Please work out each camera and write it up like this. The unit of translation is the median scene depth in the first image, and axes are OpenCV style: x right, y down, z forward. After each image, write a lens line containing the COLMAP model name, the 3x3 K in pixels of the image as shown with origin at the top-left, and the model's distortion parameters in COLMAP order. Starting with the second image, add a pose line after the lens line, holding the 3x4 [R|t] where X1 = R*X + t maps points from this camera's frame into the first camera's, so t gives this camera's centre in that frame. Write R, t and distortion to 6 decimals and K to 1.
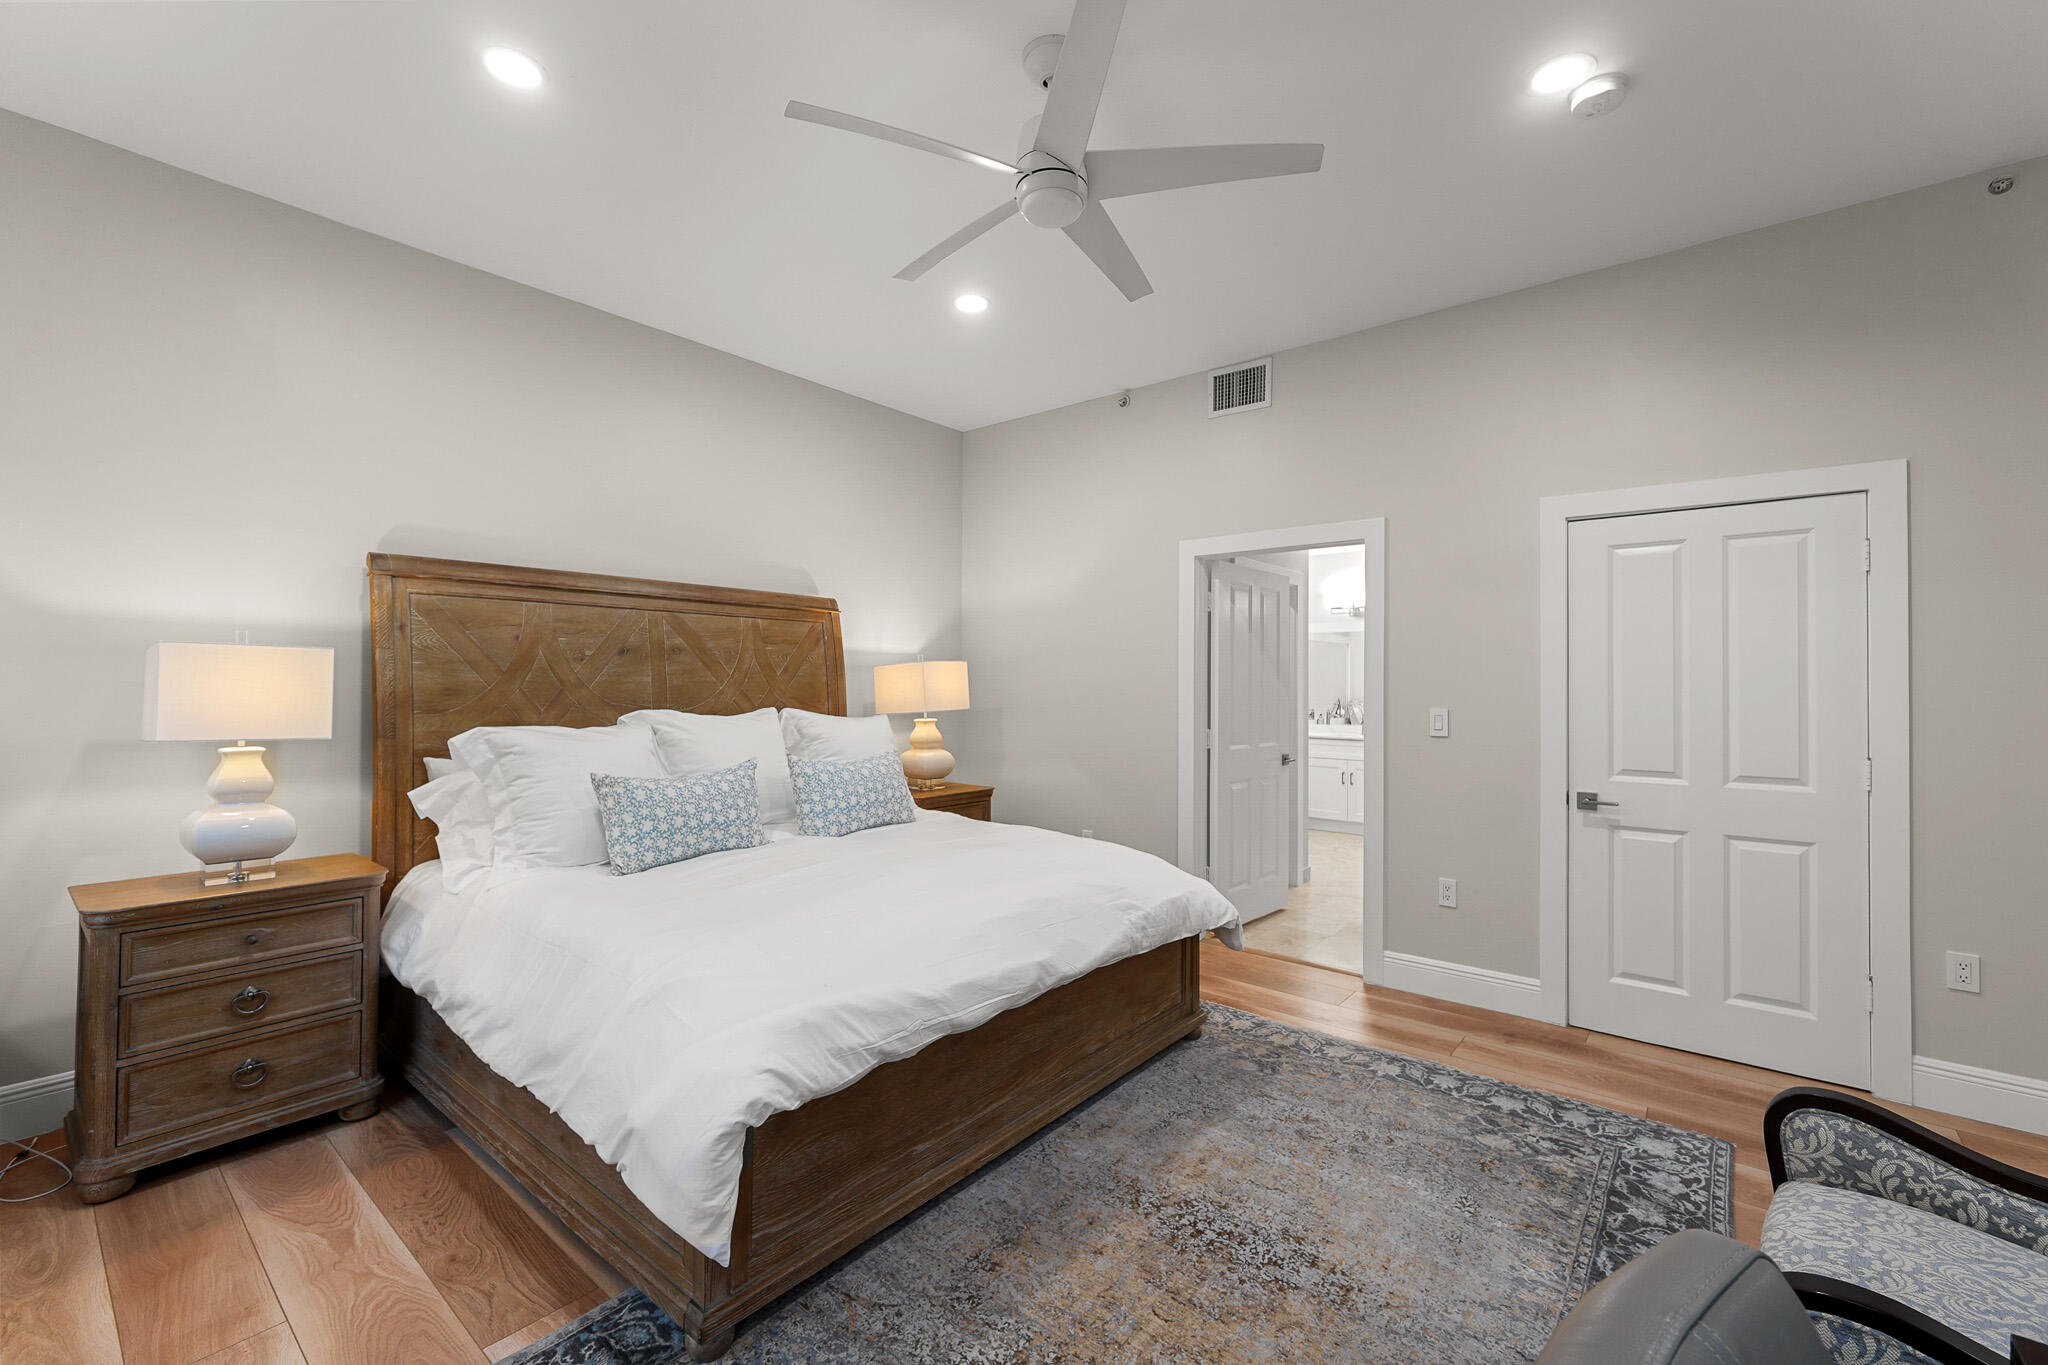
lens RADIAL K [[852.6, 0, 1040.4], [0, 852.6, 674.2], [0, 0, 1]] dist [0.000468, -0.000944]
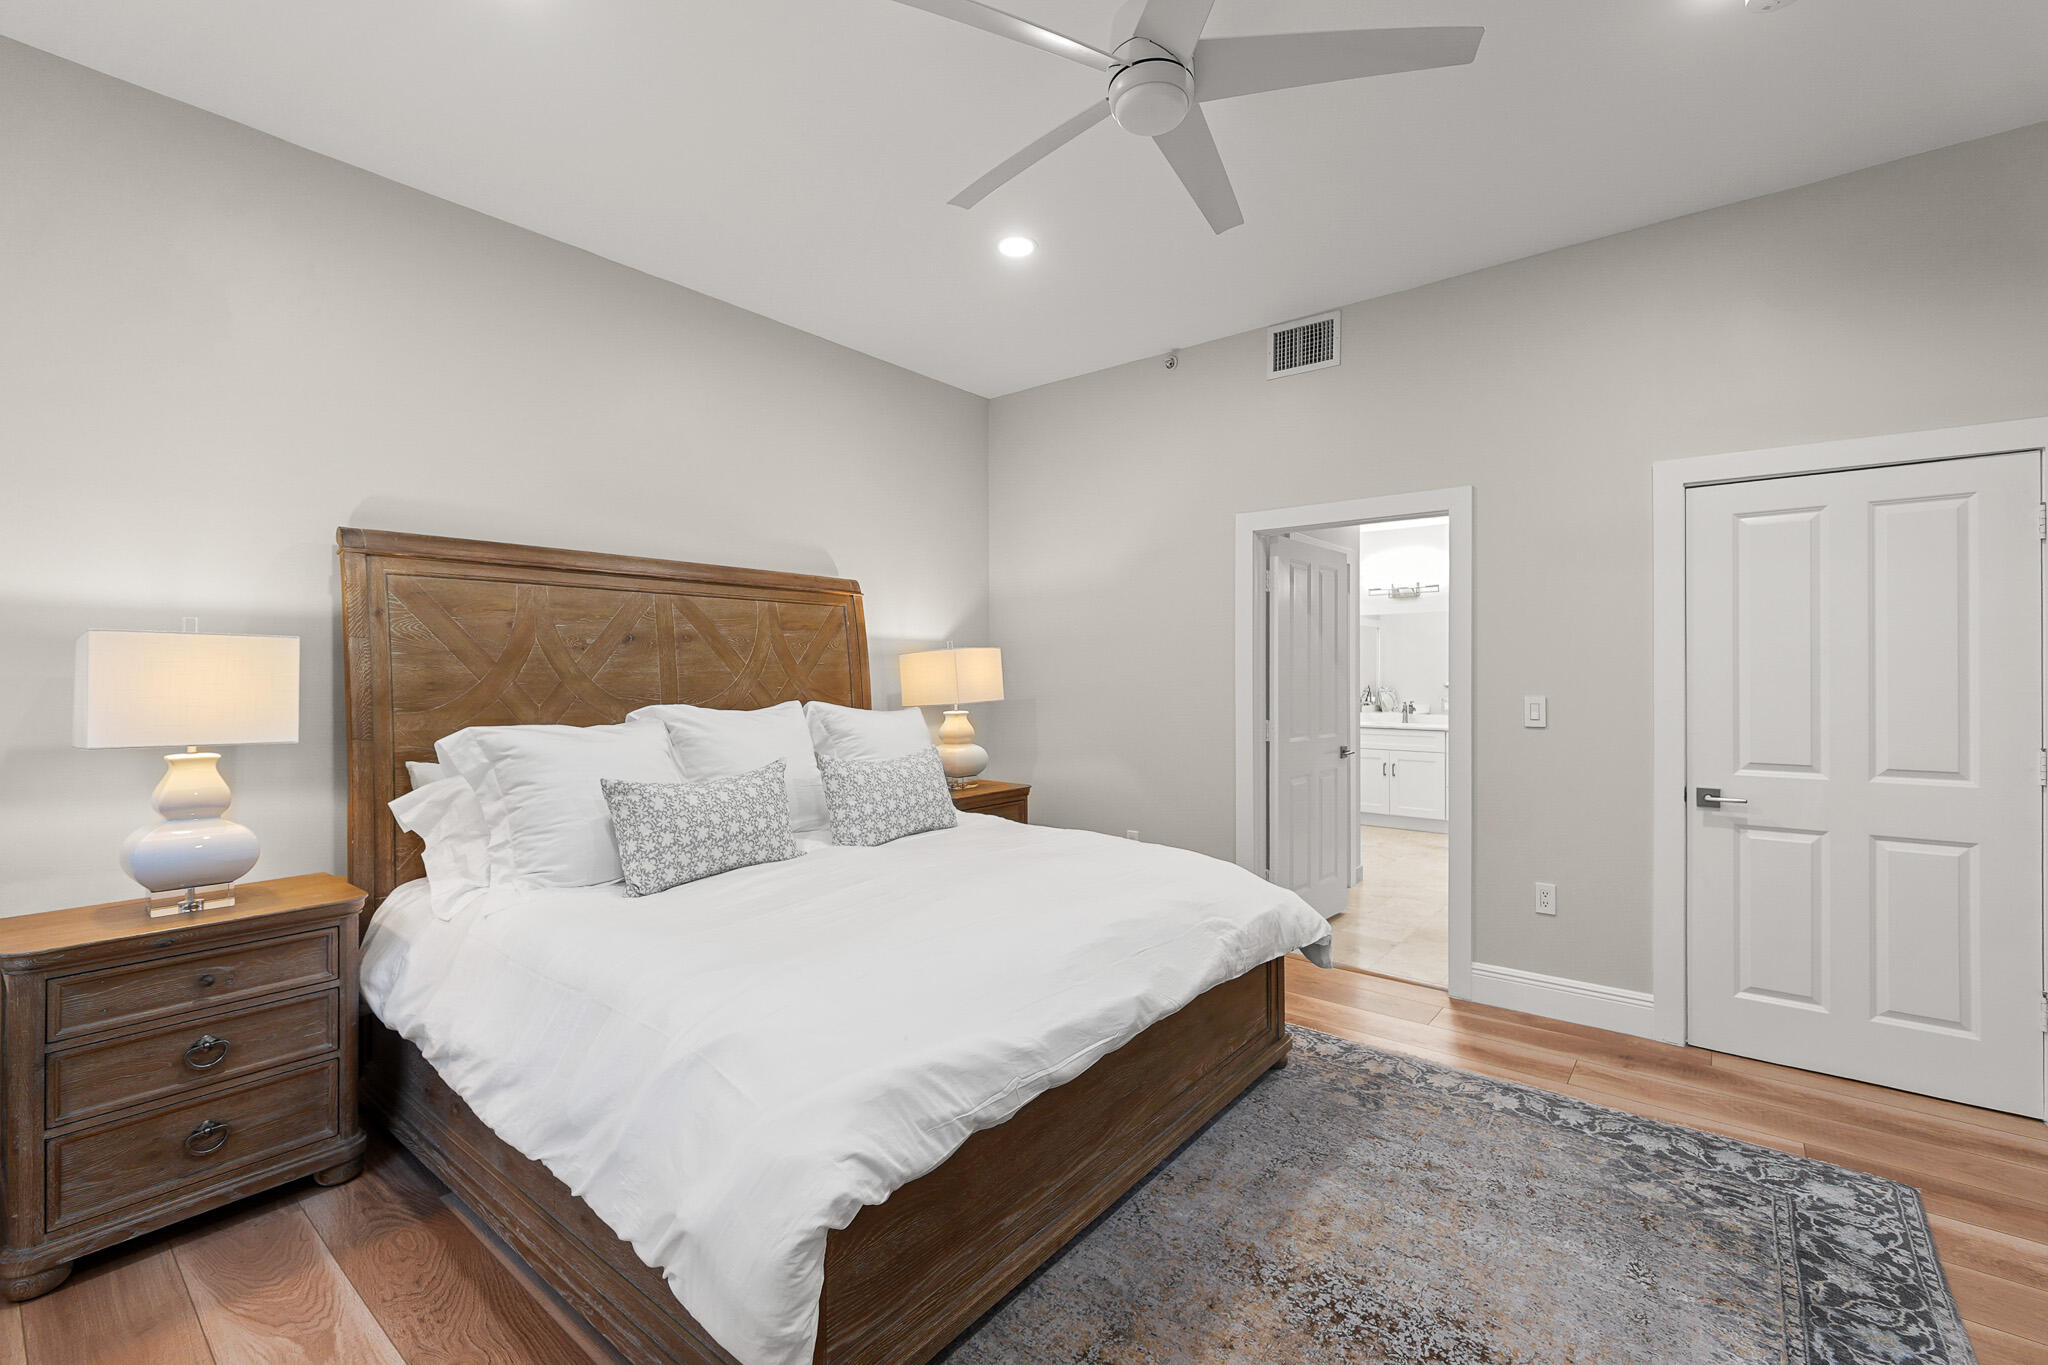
lens RADIAL K [[852.6, 0, 1031.5], [0, 852.6, 670.6], [0, 0, 1]] dist [0.000468, -0.000944]
pose [[0.999861, -0.007130, 0.015100, -0.108128], [0.006966, 0.999917, 0.010883, -0.000876], [-0.015176, -0.010776, 0.999827, 0.134125]]
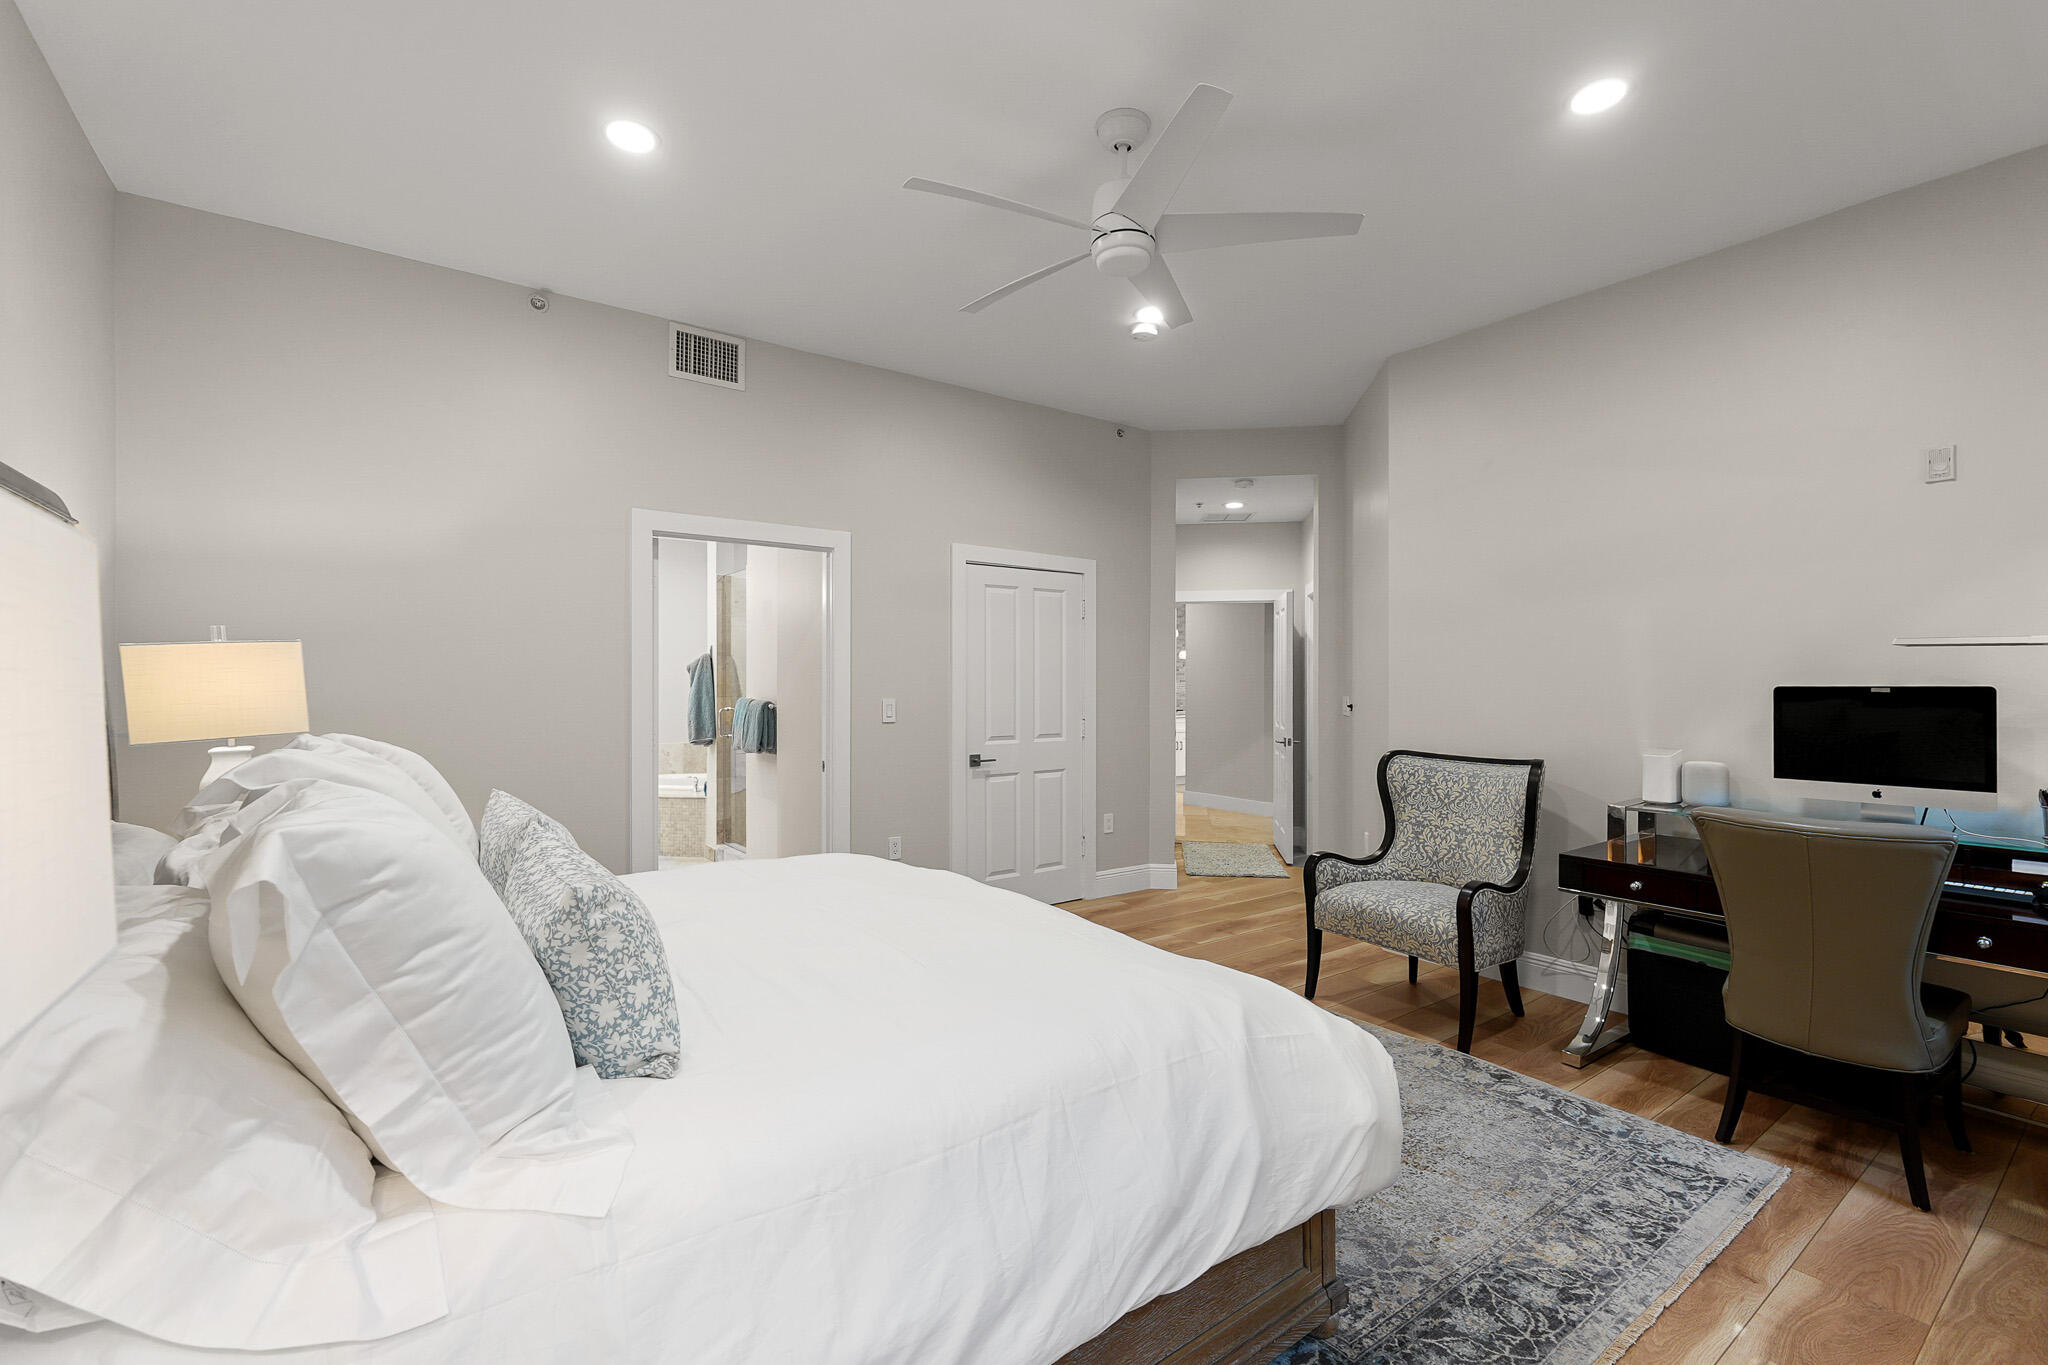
lens RADIAL K [[852.6, 0, 1029.1], [0, 852.6, 691.4], [0, 0, 1]] dist [0.000468, -0.000944]
pose [[0.266145, -0.017151, 0.963780, -0.883376], [-0.011686, 0.999711, 0.021017, 0.001164], [-0.963862, -0.016856, 0.265868, 0.650427]]
